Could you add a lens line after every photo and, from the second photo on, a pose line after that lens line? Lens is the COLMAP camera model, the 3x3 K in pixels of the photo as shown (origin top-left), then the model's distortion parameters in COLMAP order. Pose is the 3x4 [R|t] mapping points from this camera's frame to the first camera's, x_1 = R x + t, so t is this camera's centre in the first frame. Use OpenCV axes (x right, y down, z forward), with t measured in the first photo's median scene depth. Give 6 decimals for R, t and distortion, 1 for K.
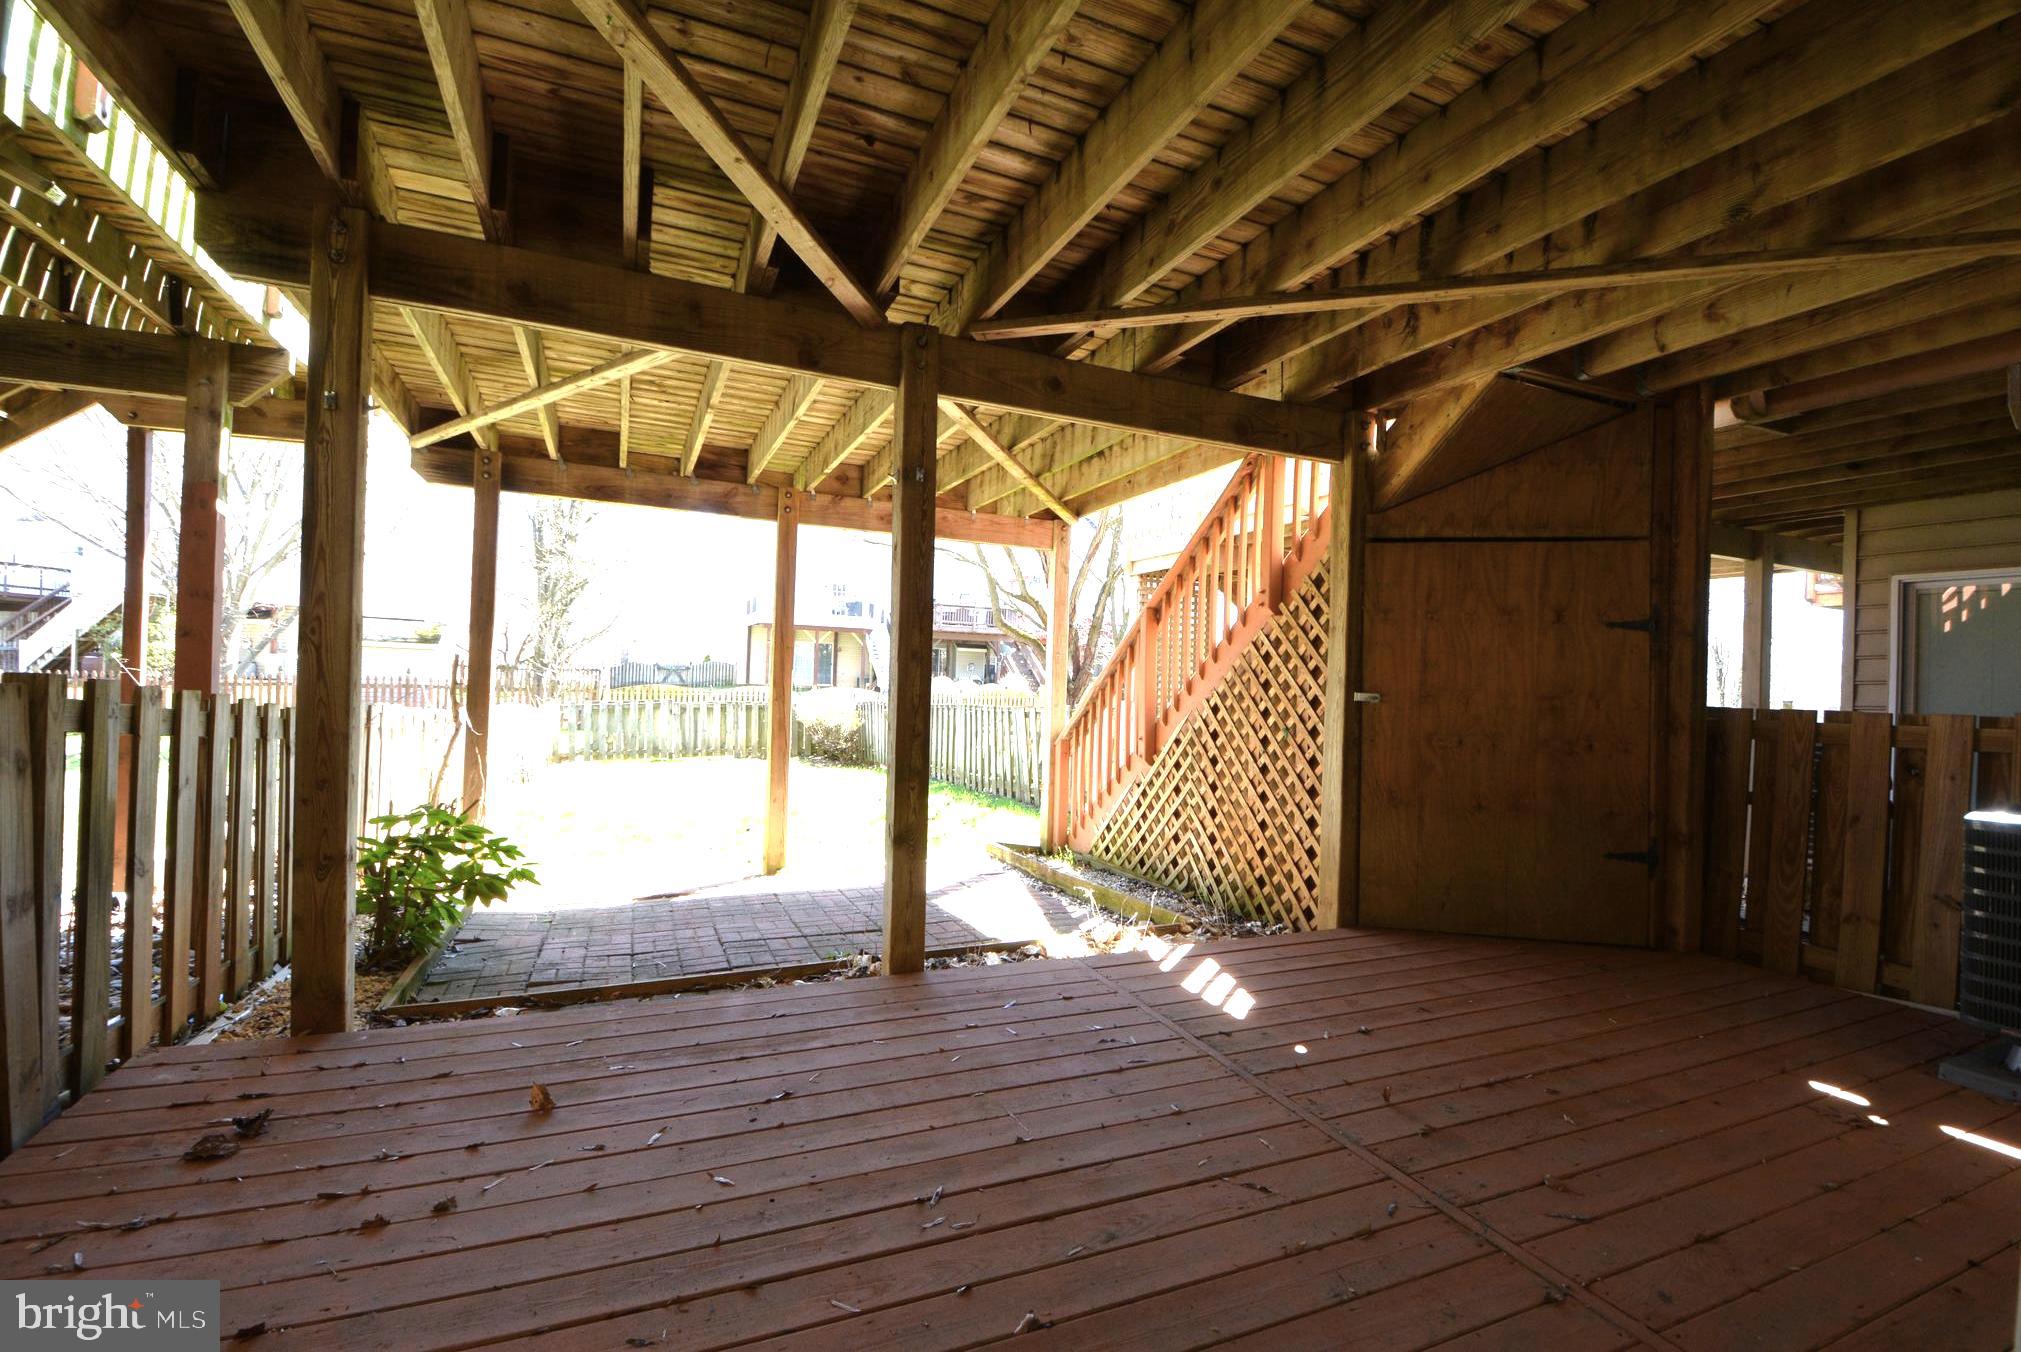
lens RADIAL K [[893.5, 0, 1047.0], [0, 893.5, 684.3], [0, 0, 1]] dist [-0.004109, -0.009337]
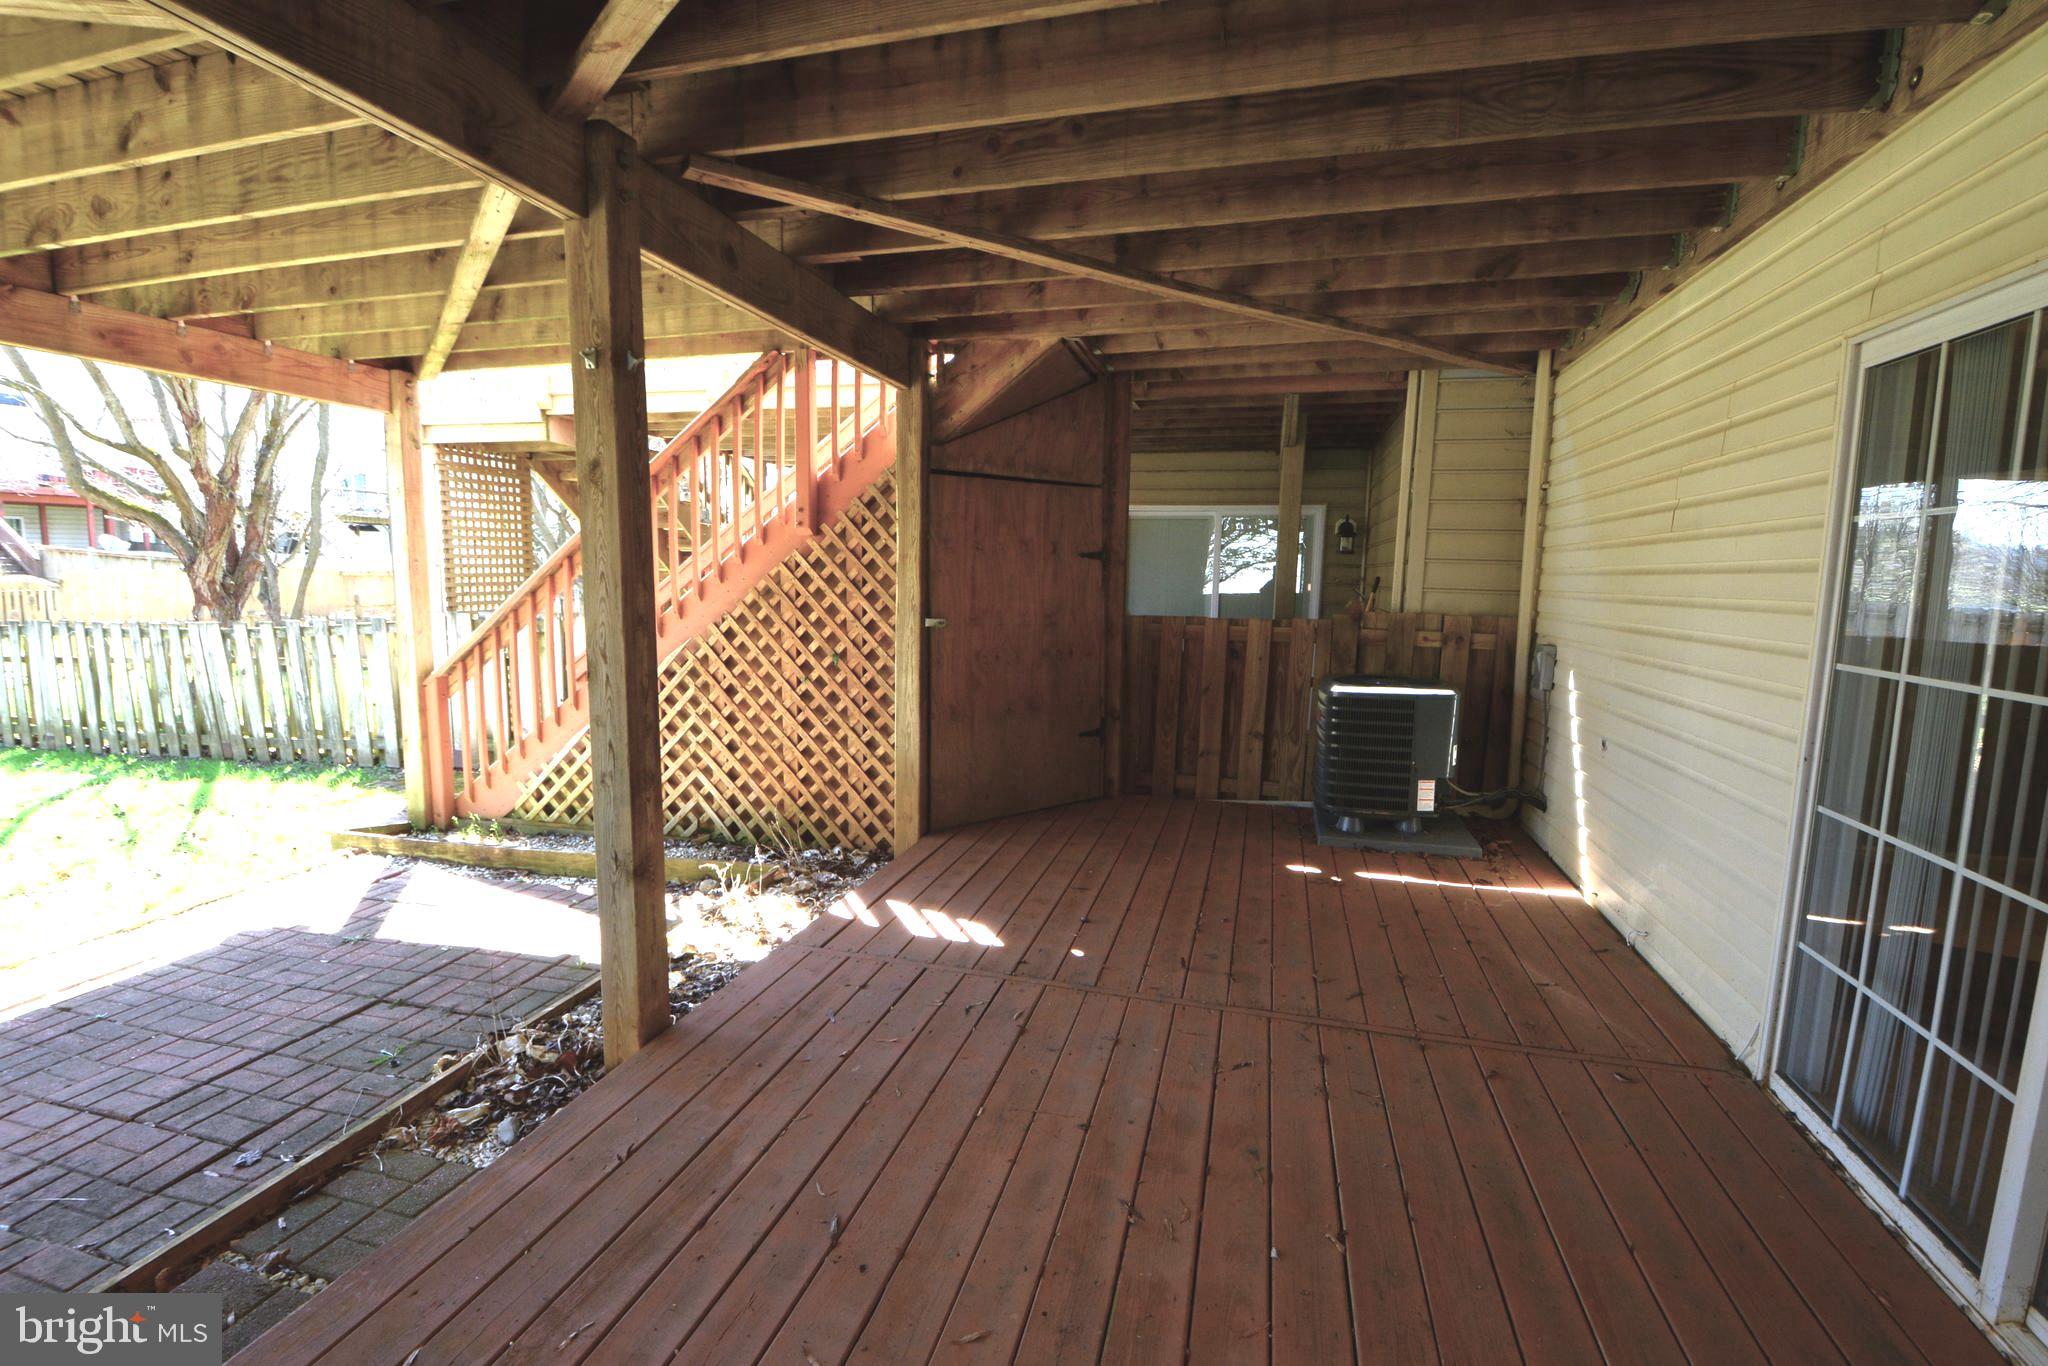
lens RADIAL K [[905.4, 0, 1034.8], [0, 905.4, 685.1], [0, 0, 1]] dist [-0.004109, -0.009337]
pose [[0.634950, -0.109887, 0.764698, -0.368152], [-0.001514, 0.989654, 0.143470, -0.061049], [-0.772551, -0.092254, 0.628215, 0.206290]]
